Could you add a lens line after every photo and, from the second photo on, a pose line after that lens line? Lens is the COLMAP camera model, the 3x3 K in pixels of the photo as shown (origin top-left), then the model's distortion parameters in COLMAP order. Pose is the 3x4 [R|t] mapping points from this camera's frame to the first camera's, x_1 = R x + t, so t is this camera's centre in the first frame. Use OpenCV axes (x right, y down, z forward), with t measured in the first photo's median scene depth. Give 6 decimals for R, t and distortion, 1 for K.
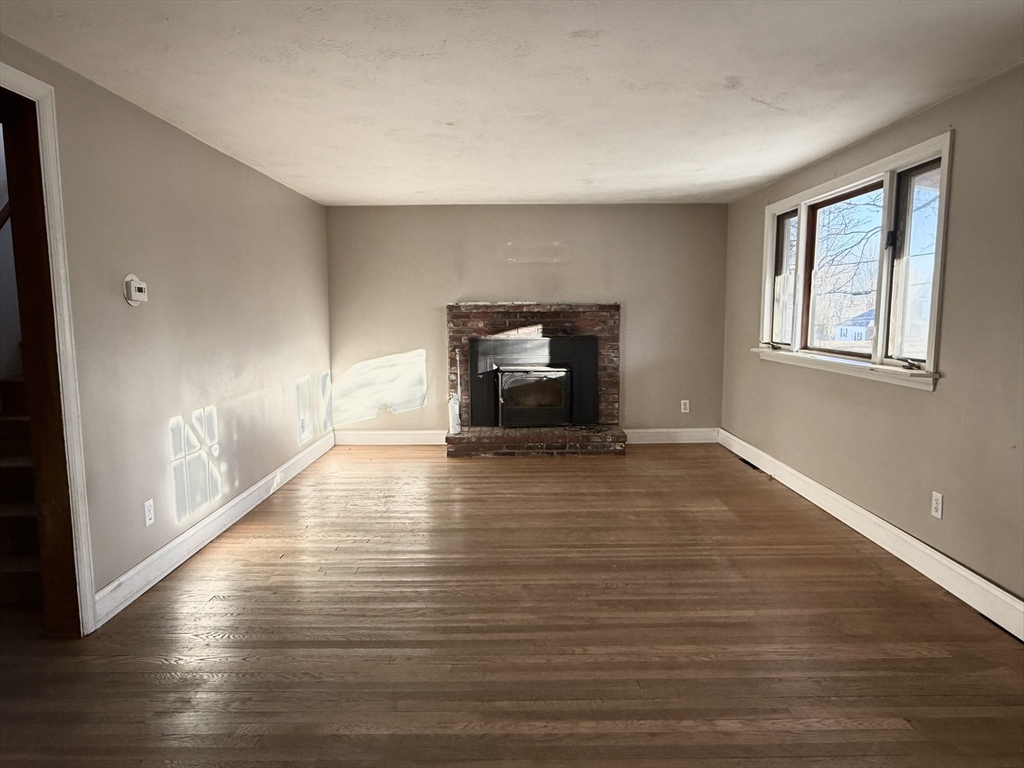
lens RADIAL K [[682.4, 0, 512.0], [0, 682.4, 384.0], [0, 0, 1]] dist [0.021638, -0.000925]
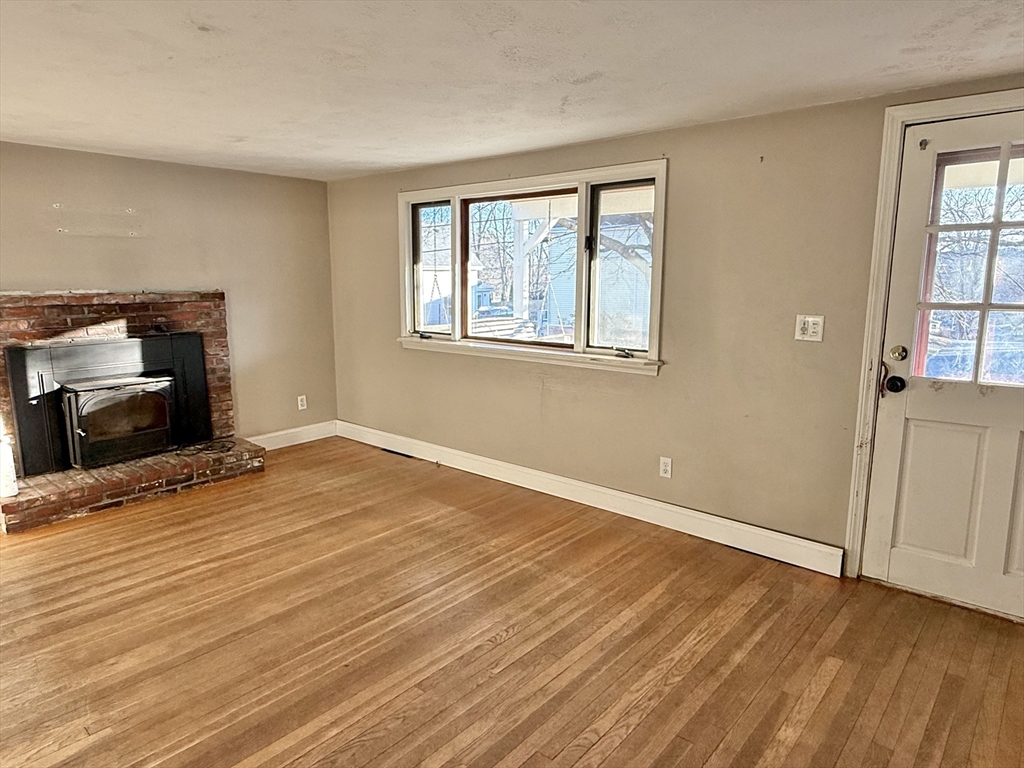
lens RADIAL K [[650.4, 0, 512.0], [0, 650.4, 384.0], [0, 0, 1]] dist [0.000124, 0.001682]
pose [[0.661049, -0.119814, 0.740715, -0.217604], [0.077735, 0.992793, 0.091214, -0.053343], [-0.746305, -0.002717, 0.665598, 0.229179]]
